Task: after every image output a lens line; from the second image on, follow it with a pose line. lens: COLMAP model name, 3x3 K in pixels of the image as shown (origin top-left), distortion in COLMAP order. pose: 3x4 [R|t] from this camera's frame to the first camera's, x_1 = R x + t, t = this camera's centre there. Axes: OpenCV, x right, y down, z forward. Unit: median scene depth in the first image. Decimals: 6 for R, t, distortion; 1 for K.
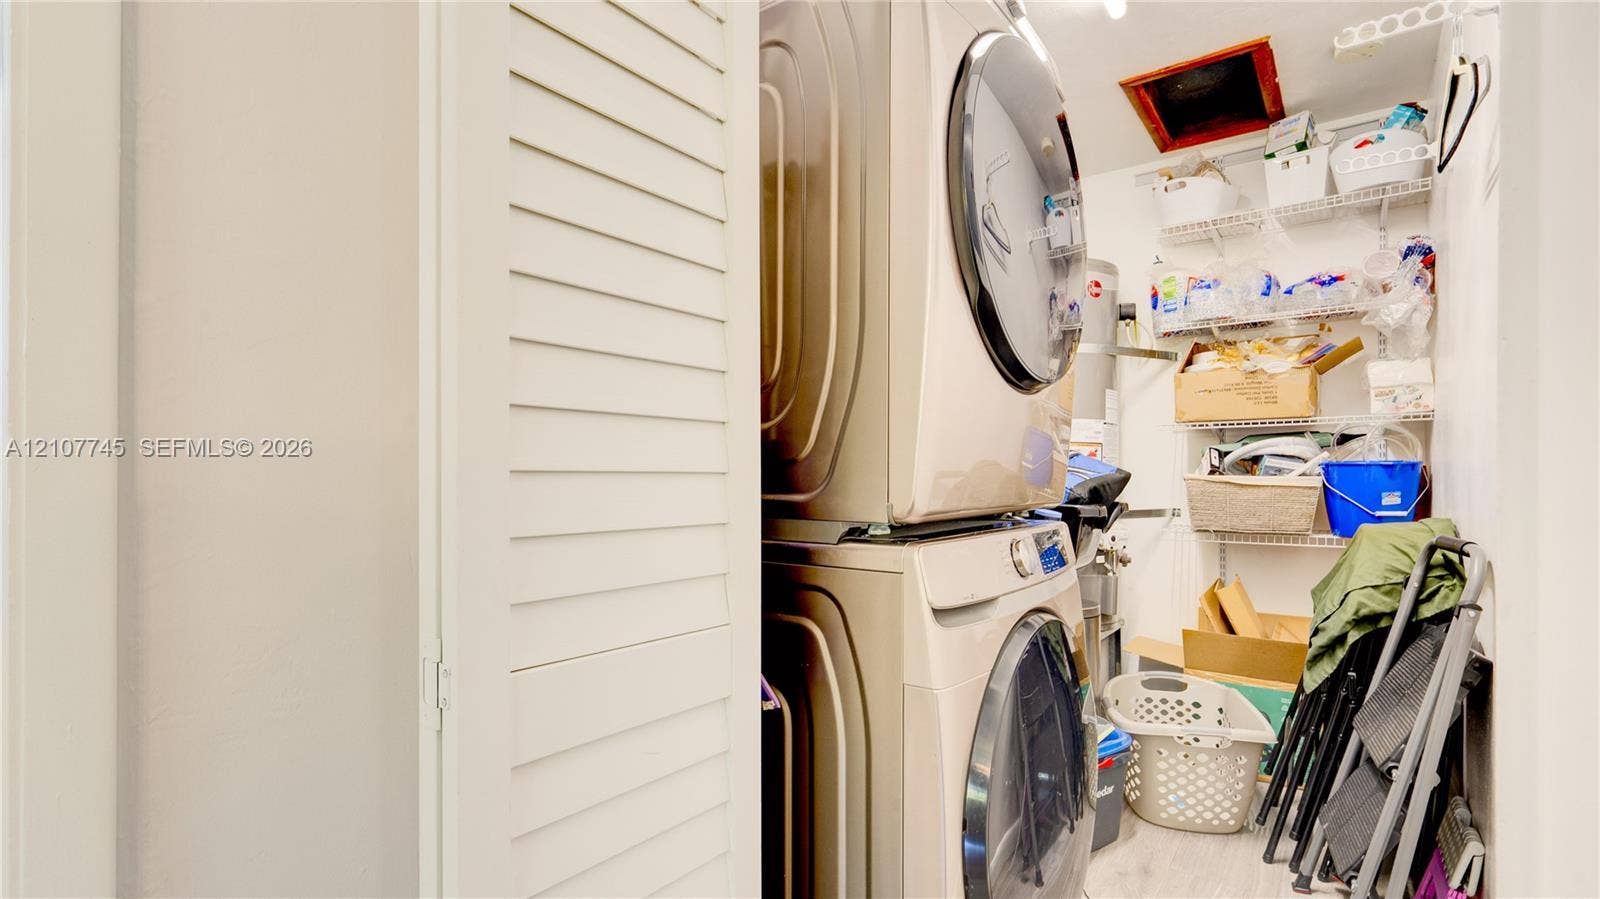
lens RADIAL K [[744.2, 0, 803.7], [0, 744.2, 459.8], [0, 0, 1]] dist [0.004282, 0.000304]
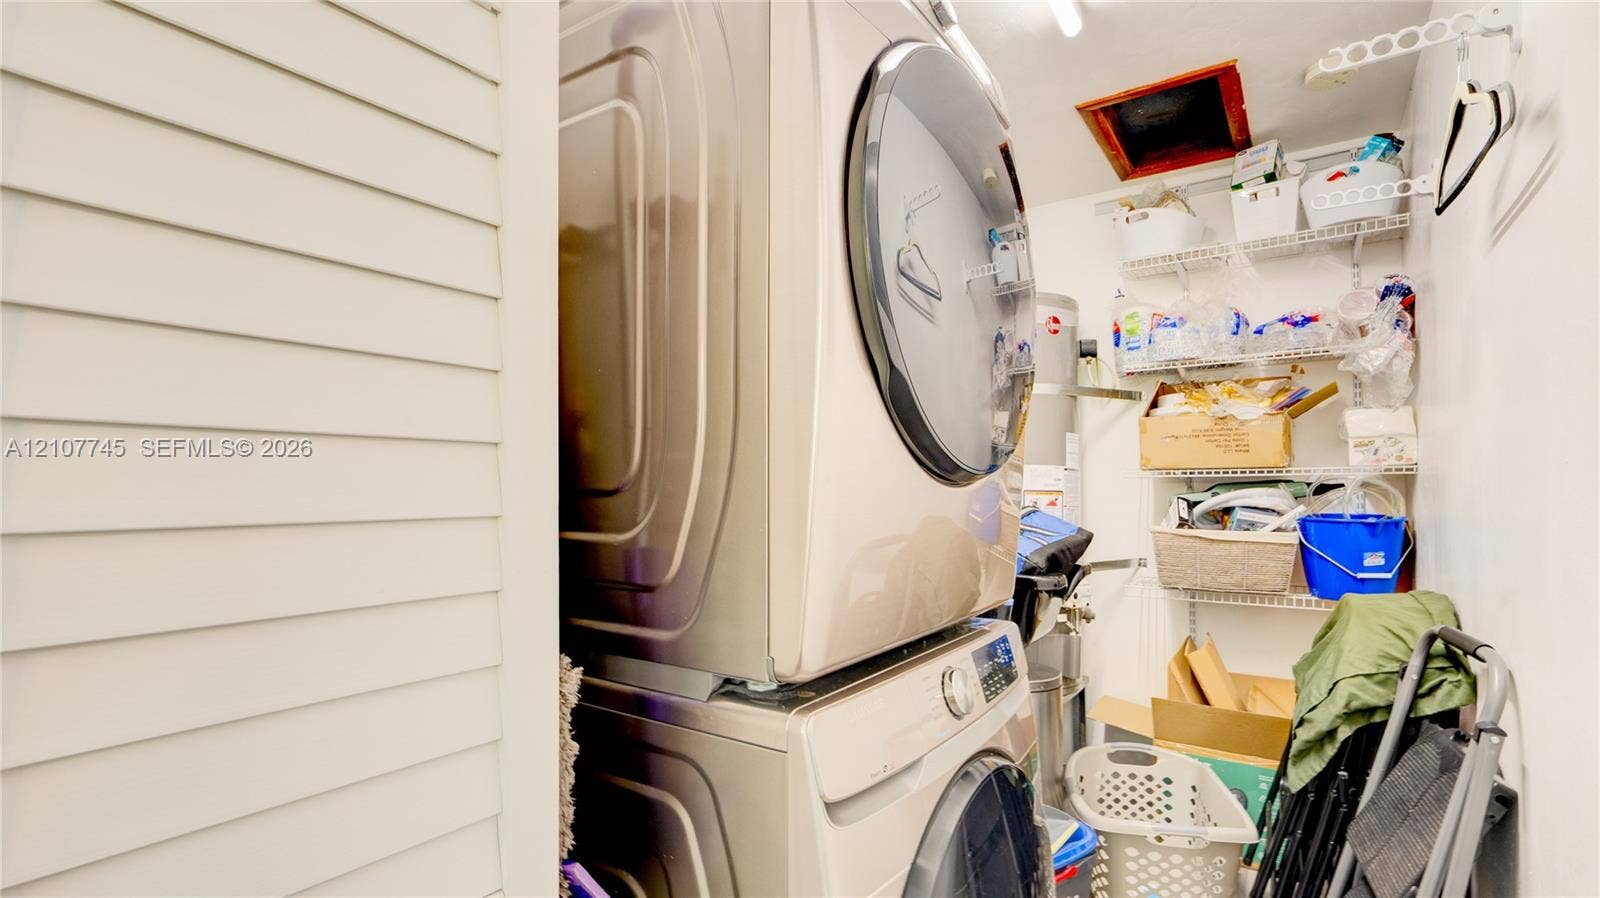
lens RADIAL K [[739.9, 0, 798.0], [0, 739.9, 449.0], [0, 0, 1]] dist [0.002365, 0.000201]
pose [[0.999507, 0.001408, 0.031381, 0.051327], [-0.000476, 0.999559, -0.029680, -0.054875], [-0.031409, 0.029650, 0.999067, 0.107930]]
